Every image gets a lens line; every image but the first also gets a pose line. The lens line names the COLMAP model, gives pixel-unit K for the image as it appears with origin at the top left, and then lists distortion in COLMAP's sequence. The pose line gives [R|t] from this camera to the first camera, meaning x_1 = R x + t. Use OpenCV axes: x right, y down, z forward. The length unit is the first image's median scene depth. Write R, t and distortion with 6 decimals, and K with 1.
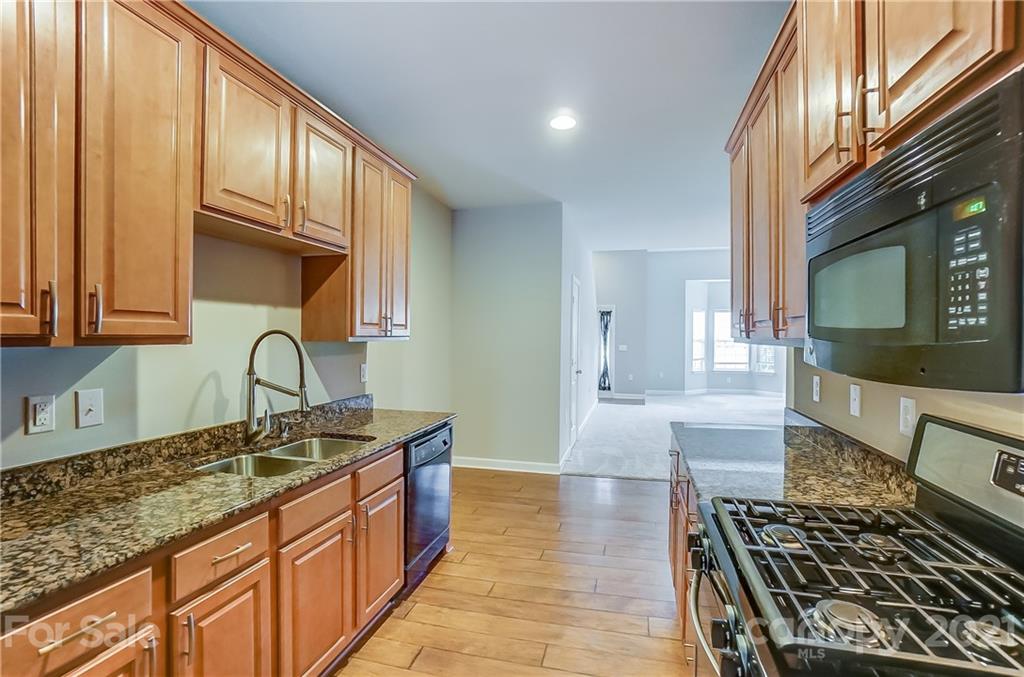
lens RADIAL K [[472.2, 0, 513.2], [0, 472.2, 353.8], [0, 0, 1]] dist [-0.062028, 0.024544]
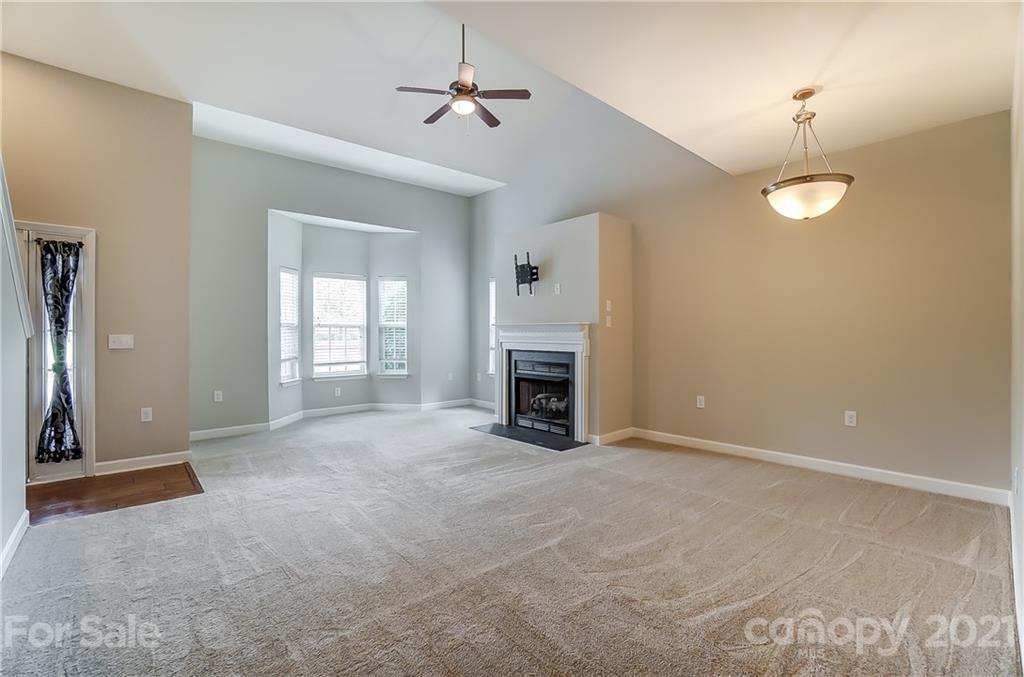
lens RADIAL K [[459.9, 0, 505.3], [0, 459.9, 331.9], [0, 0, 1]] dist [-0.058269, 0.021739]
pose [[0.555545, -0.006971, 0.831457, 0.543411], [0.032826, 0.999369, -0.013554, -0.028263], [-0.830838, 0.034823, 0.555424, 2.787627]]
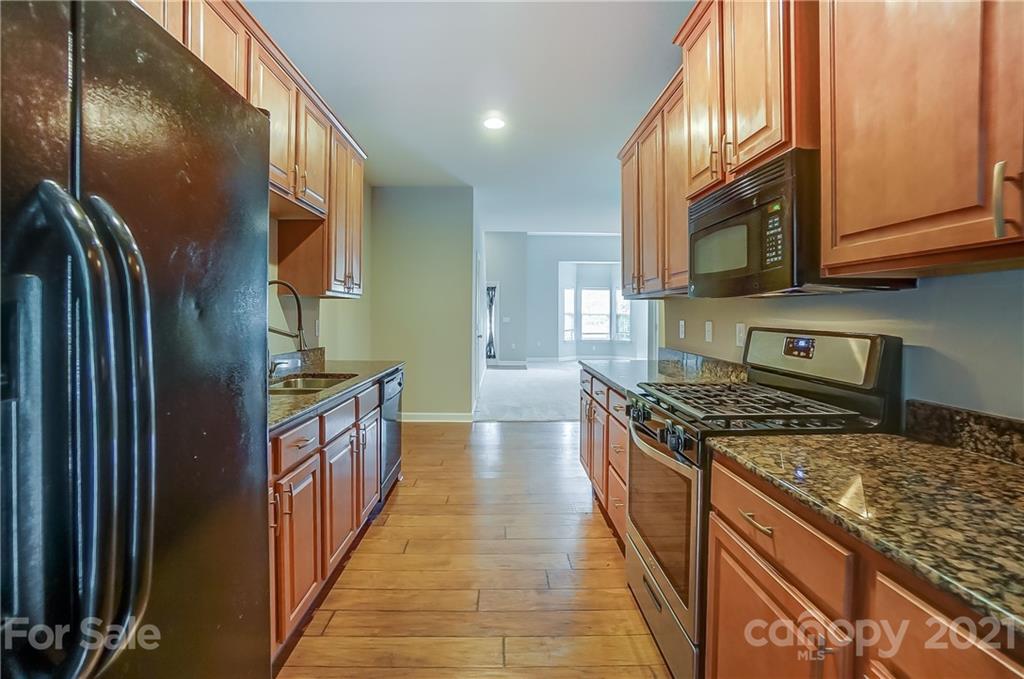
lens RADIAL K [[459.9, 0, 505.3], [0, 459.9, 332.9], [0, 0, 1]] dist [-0.058269, 0.021739]
pose [[0.964793, -0.009655, 0.262834, -0.292202], [0.010037, 0.999950, -0.000112, 0.096161], [-0.262820, 0.002746, 0.964841, -0.267682]]
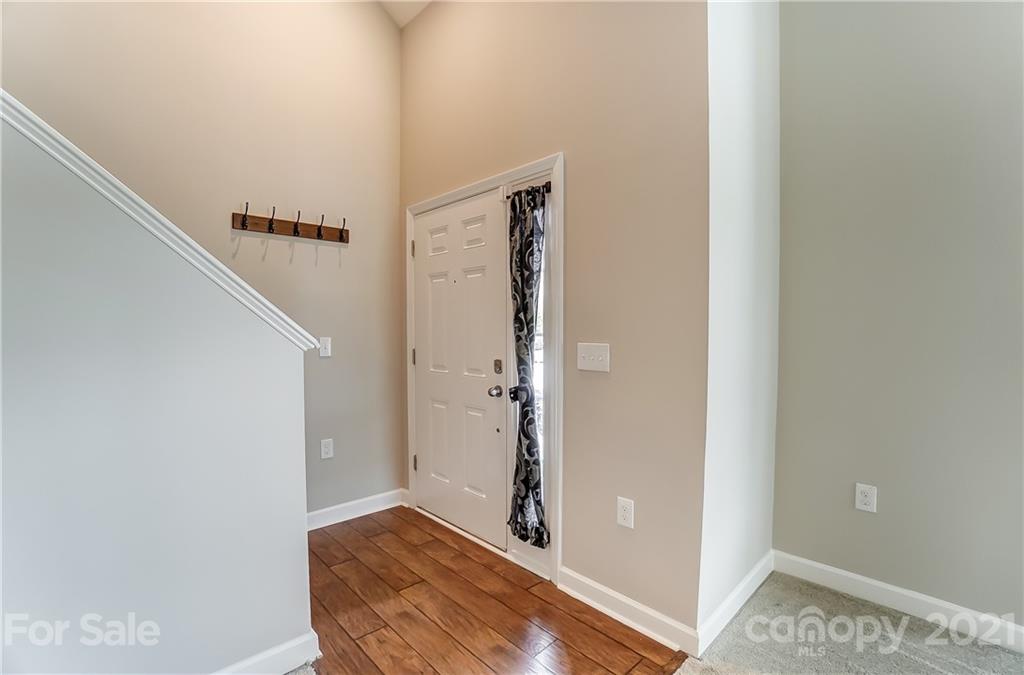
lens RADIAL K [[460.1, 0, 507.6], [0, 460.1, 342.6], [0, 0, 1]] dist [-0.032976, 0.000726]
pose [[0.852975, 0.013282, -0.521782, 1.594416], [-0.014272, 0.999896, 0.002121, -0.098388], [0.521756, 0.005638, 0.853076, 4.272659]]
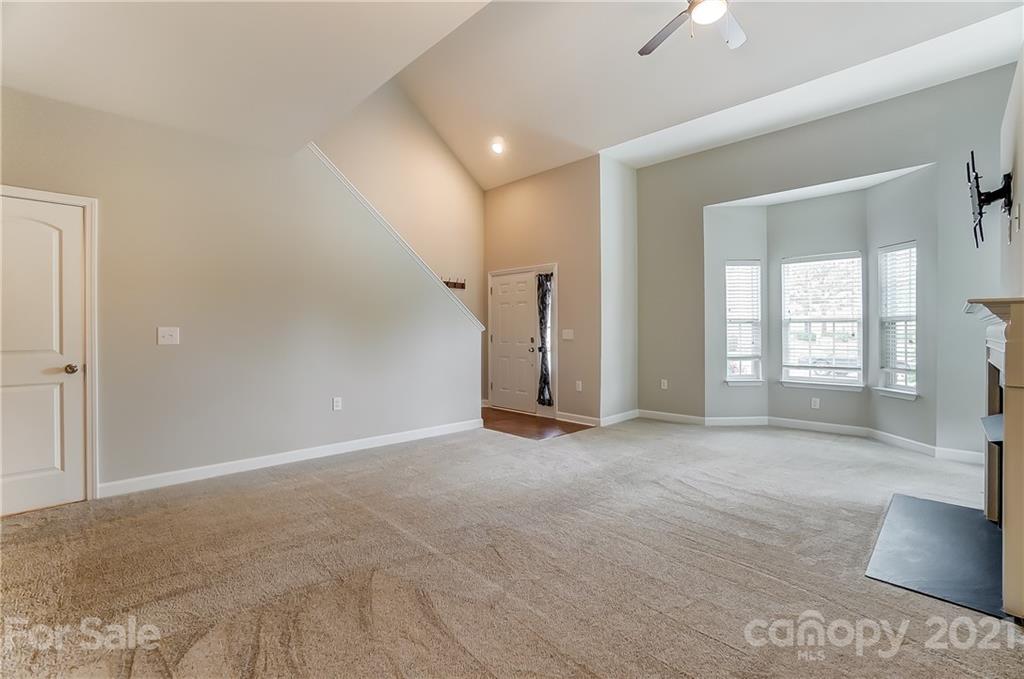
lens RADIAL K [[459.9, 0, 505.3], [0, 459.9, 332.9], [0, 0, 1]] dist [-0.058269, 0.021739]
pose [[0.852301, -0.004378, -0.523034, 2.439630], [-0.013299, 0.999460, -0.030037, 0.017105], [0.522883, 0.032556, 0.851783, 2.486786]]
